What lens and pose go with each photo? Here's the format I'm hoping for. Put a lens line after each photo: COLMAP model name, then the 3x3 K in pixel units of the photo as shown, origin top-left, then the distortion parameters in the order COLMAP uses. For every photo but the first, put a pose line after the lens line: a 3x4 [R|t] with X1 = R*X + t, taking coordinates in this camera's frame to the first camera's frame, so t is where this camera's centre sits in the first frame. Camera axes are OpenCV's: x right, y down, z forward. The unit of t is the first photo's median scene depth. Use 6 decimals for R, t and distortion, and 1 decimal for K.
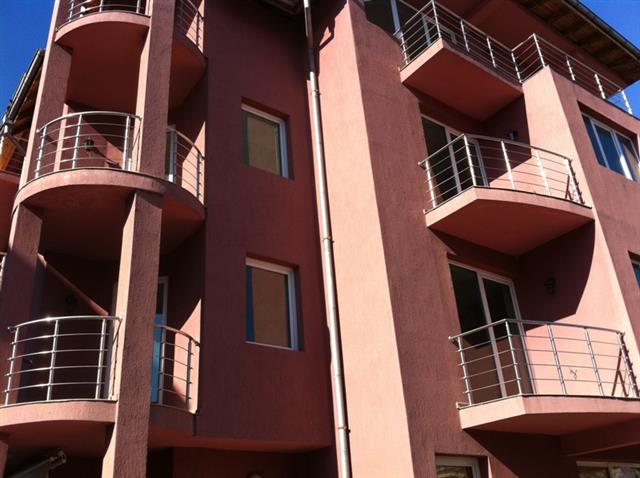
lens RADIAL K [[616.3, 0, 317.7], [0, 616.3, 236.8], [0, 0, 1]] dist [-0.024985, 0.000000]
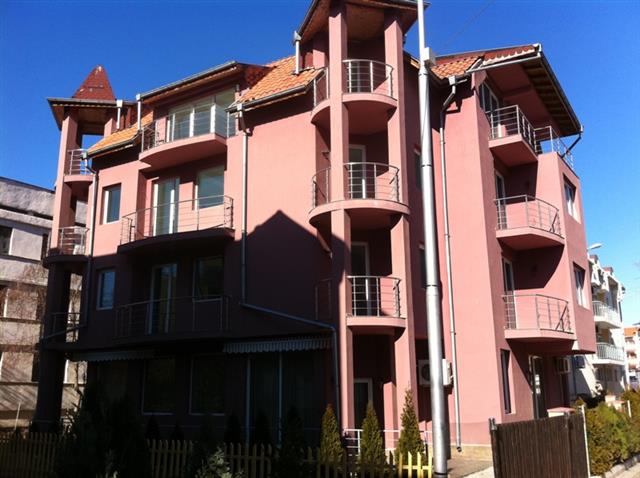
lens RADIAL K [[616.3, 0, 323.5], [0, 616.3, 236.9], [0, 0, 1]] dist [-0.024985, 0.000000]
pose [[0.932748, 0.144646, 0.330239, -0.993680], [-0.216175, 0.957448, 0.191213, -0.276541], [-0.288529, -0.249743, 0.924327, -0.664909]]
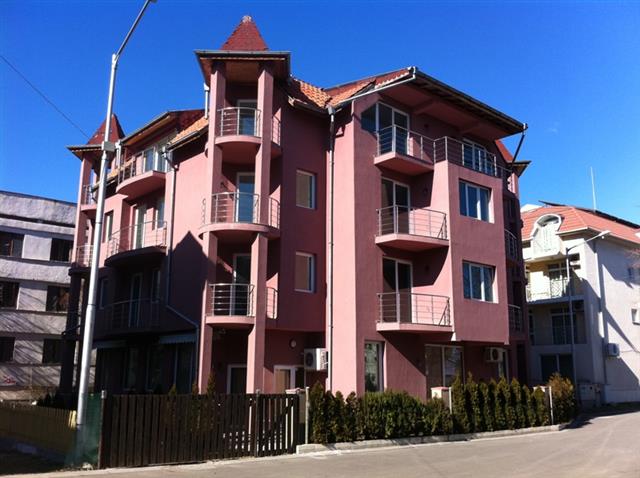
lens RADIAL K [[616.3, 0, 318.1], [0, 616.3, 239.0], [0, 0, 1]] dist [-0.024985, 0.000000]
pose [[0.993527, 0.092308, 0.066206, -0.183638], [-0.106603, 0.958969, 0.262705, -0.606827], [-0.039240, -0.268062, 0.962602, -1.172163]]
